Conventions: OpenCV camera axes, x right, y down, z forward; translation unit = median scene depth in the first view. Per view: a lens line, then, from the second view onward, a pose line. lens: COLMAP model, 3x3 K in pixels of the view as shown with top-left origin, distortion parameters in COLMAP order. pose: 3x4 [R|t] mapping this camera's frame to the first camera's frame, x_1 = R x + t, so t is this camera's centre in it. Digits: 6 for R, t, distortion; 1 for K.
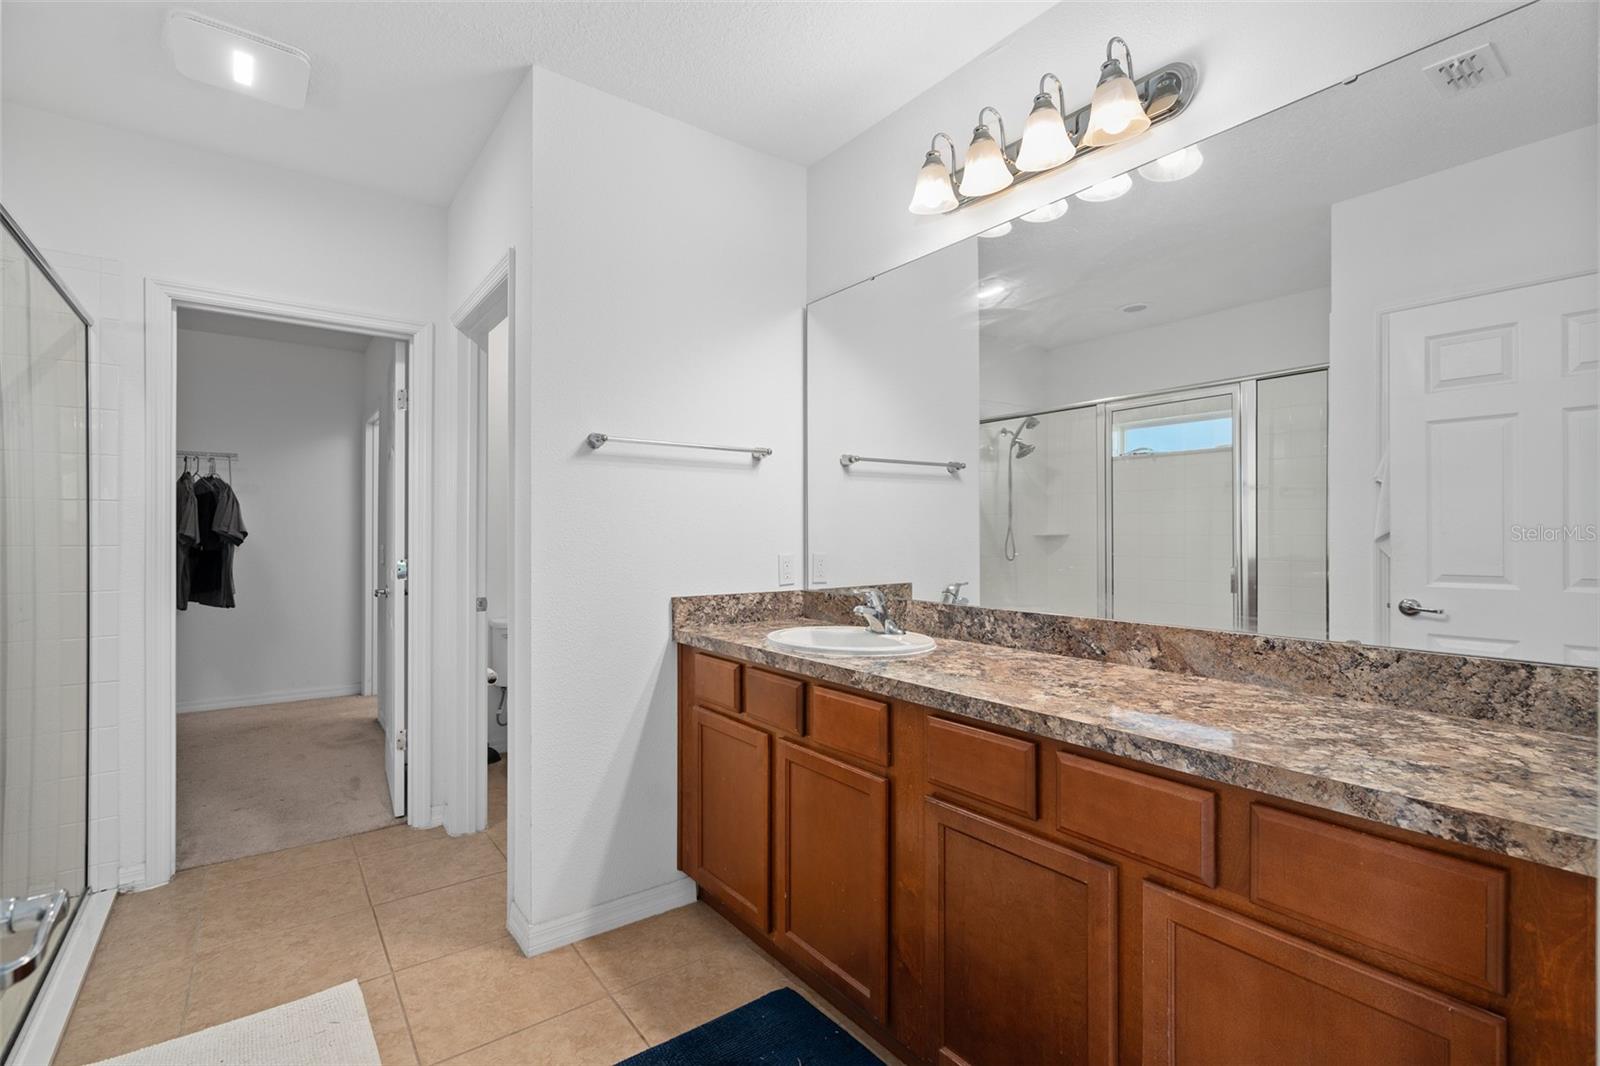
lens RADIAL K [[726.9, 0, 796.5], [0, 726.9, 533.6], [0, 0, 1]] dist [0.000075, 0.000117]
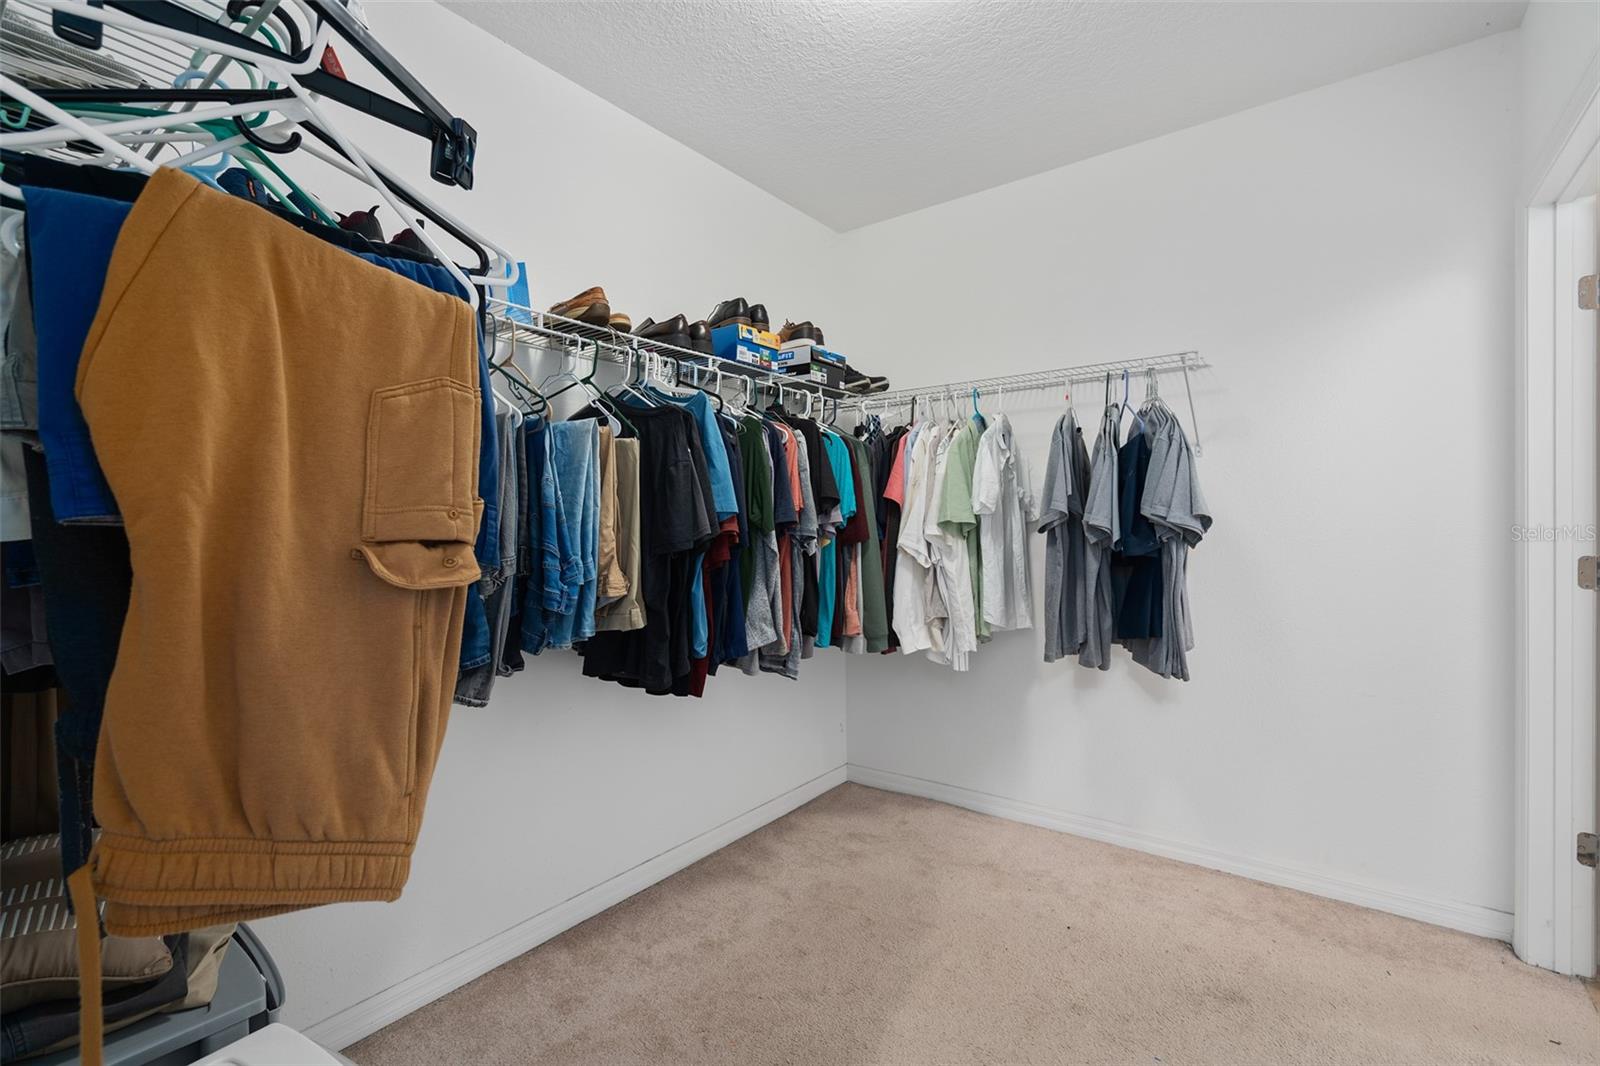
lens RADIAL K [[726.9, 0, 796.0], [0, 726.9, 531.6], [0, 0, 1]] dist [0.000075, 0.000117]
pose [[0.279589, -0.003863, -0.960112, -0.398631], [0.006971, 0.999974, -0.001994, 0.006120], [0.960094, -0.006136, 0.279608, 0.632312]]
